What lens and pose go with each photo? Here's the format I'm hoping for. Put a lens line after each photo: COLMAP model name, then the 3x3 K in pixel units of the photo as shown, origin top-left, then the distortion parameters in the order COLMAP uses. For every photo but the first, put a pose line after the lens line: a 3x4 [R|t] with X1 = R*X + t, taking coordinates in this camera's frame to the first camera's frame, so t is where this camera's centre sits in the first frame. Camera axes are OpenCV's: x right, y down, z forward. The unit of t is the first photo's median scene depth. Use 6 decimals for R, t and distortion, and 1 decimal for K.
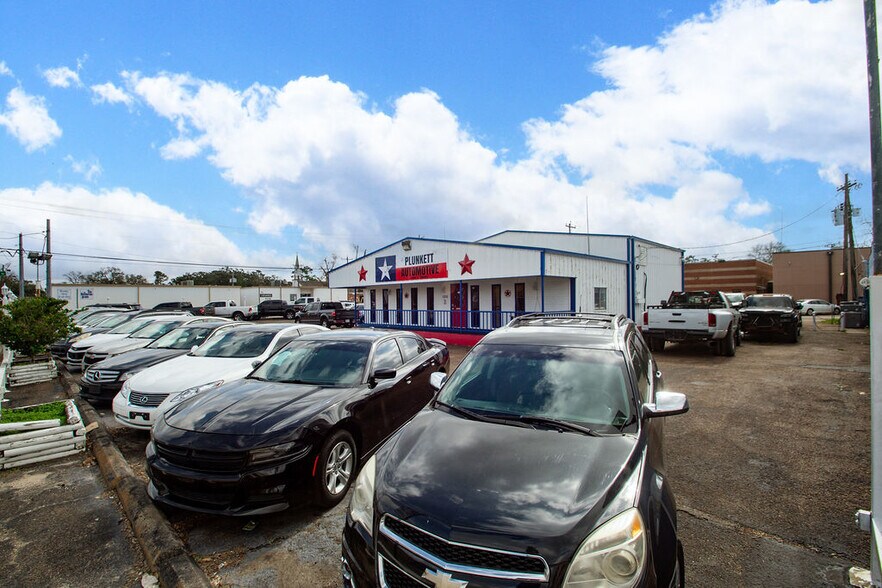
lens RADIAL K [[421.4, 0, 441.0], [0, 421.4, 294.0], [0, 0, 1]] dist [-0.002152, -0.000372]
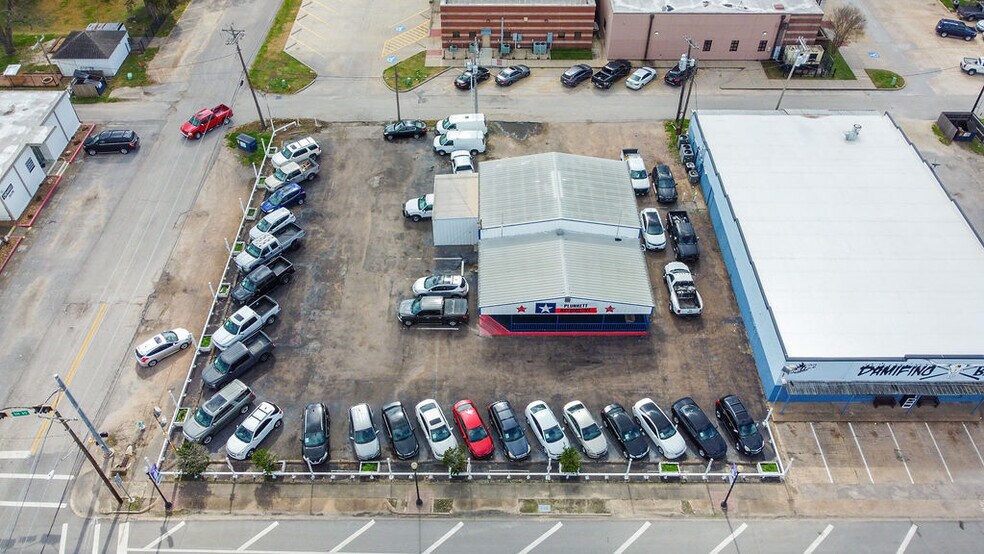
lens RADIAL K [[744.6, 0, 489.5], [0, 744.6, 276.1], [0, 0, 1]] dist [0.004098, -0.008613]
pose [[0.715656, -0.496733, 0.491011, -1.620121], [-0.007265, 0.697667, 0.716386, -2.181850], [-0.698415, -0.516253, 0.495681, -0.219367]]
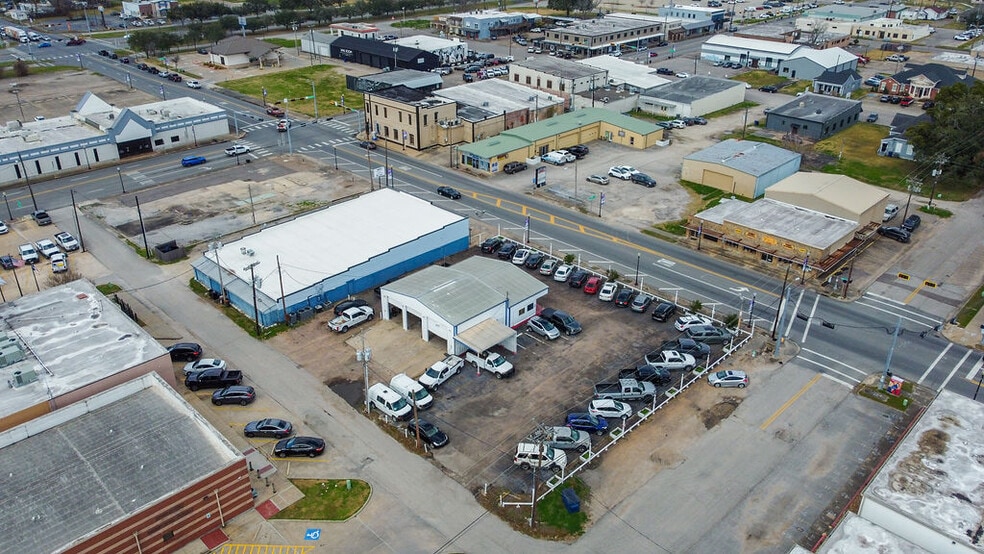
lens RADIAL K [[744.6, 0, 489.5], [0, 744.6, 276.1], [0, 0, 1]] dist [0.004098, -0.008613]
pose [[-0.999969, 0.002009, 0.007596, 0.028393], [0.005186, 0.894987, 0.446063, -2.240330], [-0.005903, 0.446088, -0.894969, 5.365954]]
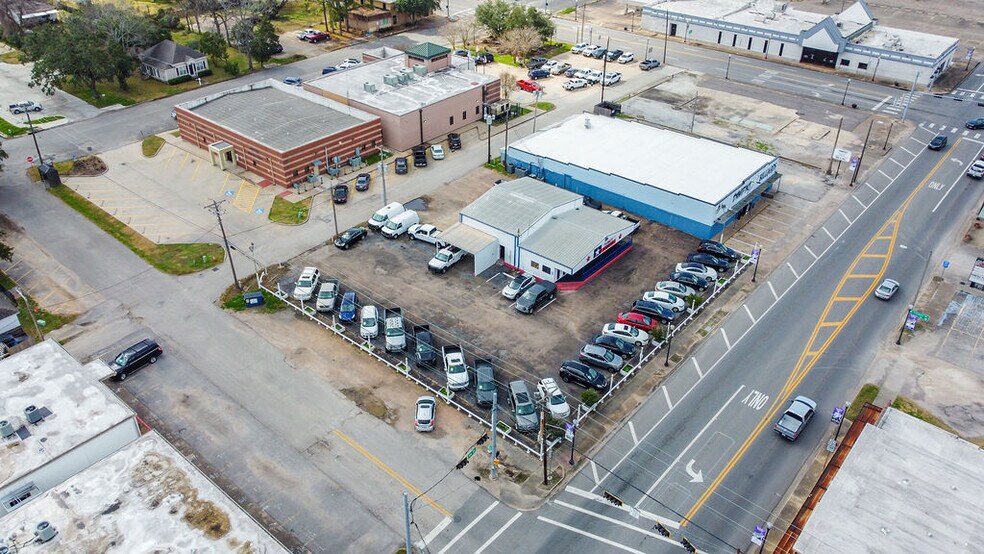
lens RADIAL K [[744.6, 0, 489.5], [0, 744.6, 276.1], [0, 0, 1]] dist [0.004098, -0.008613]
pose [[-0.071393, -0.536721, 0.840734, -3.729731], [-0.011468, 0.843271, 0.537367, -2.214178], [-0.997382, 0.028723, -0.066359, 1.879037]]
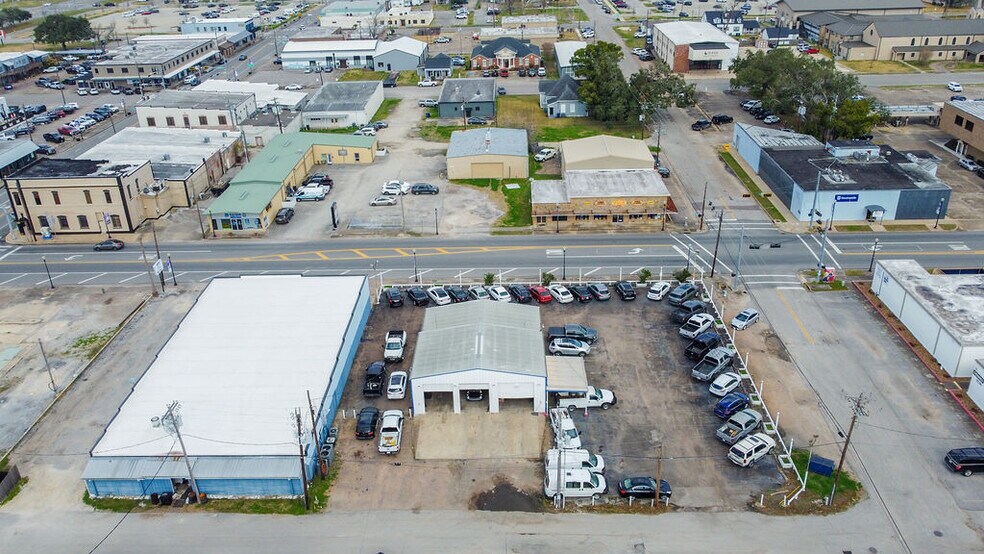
lens RADIAL K [[767.4, 0, 489.4], [0, 767.4, 277.9], [0, 0, 1]] dist [-0.002024, -0.001122]
pose [[-0.731220, 0.325816, -0.599301, 2.547515], [0.035711, 0.895637, 0.443349, -2.224418], [0.681207, 0.302784, -0.666543, 3.904740]]
